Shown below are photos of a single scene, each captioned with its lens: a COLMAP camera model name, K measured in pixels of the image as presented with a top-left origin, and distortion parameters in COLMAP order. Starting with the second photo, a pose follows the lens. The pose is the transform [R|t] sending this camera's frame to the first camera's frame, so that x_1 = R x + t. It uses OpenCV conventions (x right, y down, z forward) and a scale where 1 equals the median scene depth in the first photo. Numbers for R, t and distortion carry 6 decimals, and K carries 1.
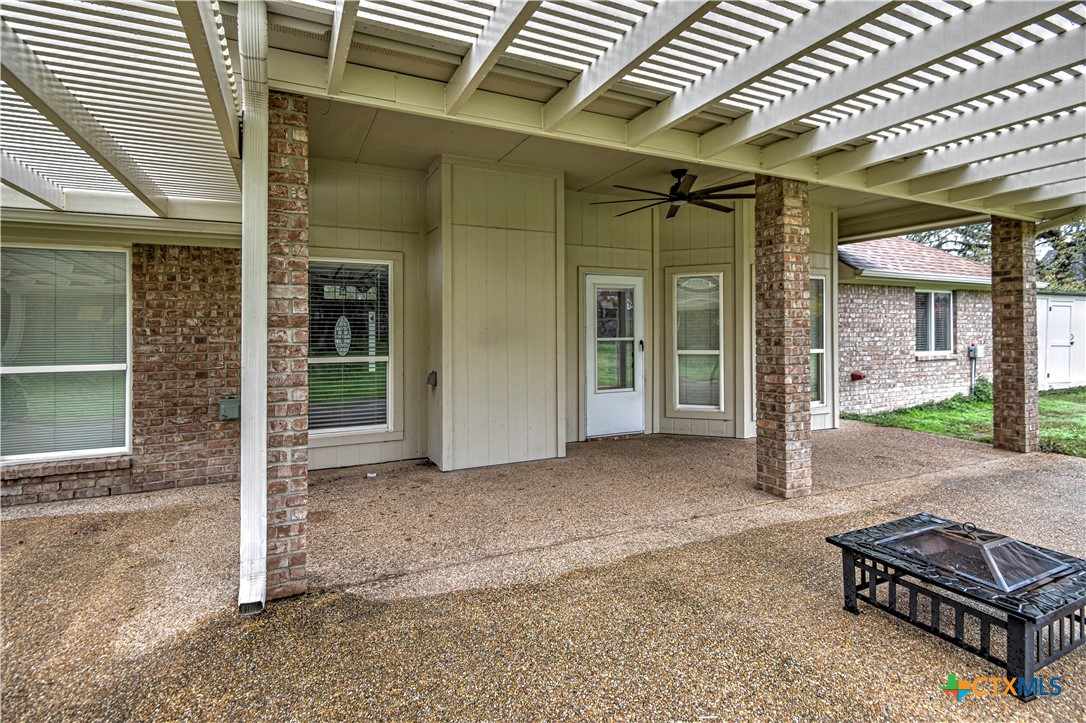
lens RADIAL K [[493.5, 0, 524.9], [0, 493.5, 328.8], [0, 0, 1]] dist [0.006519, -0.005670]
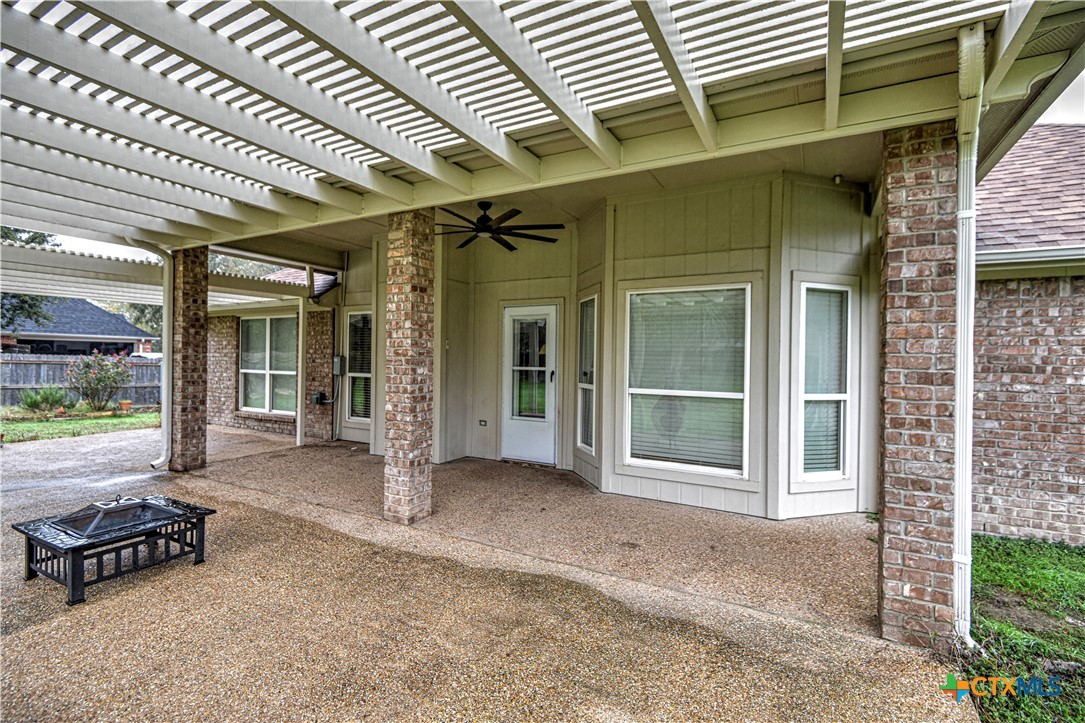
lens RADIAL K [[493.0, 0, 547.9], [0, 493.0, 361.1], [0, 0, 1]] dist [0.006519, -0.005670]
pose [[0.618220, 0.015312, -0.785856, 1.033465], [-0.014477, 0.999862, 0.008092, -0.004312], [0.785872, 0.006374, 0.618356, 0.410413]]
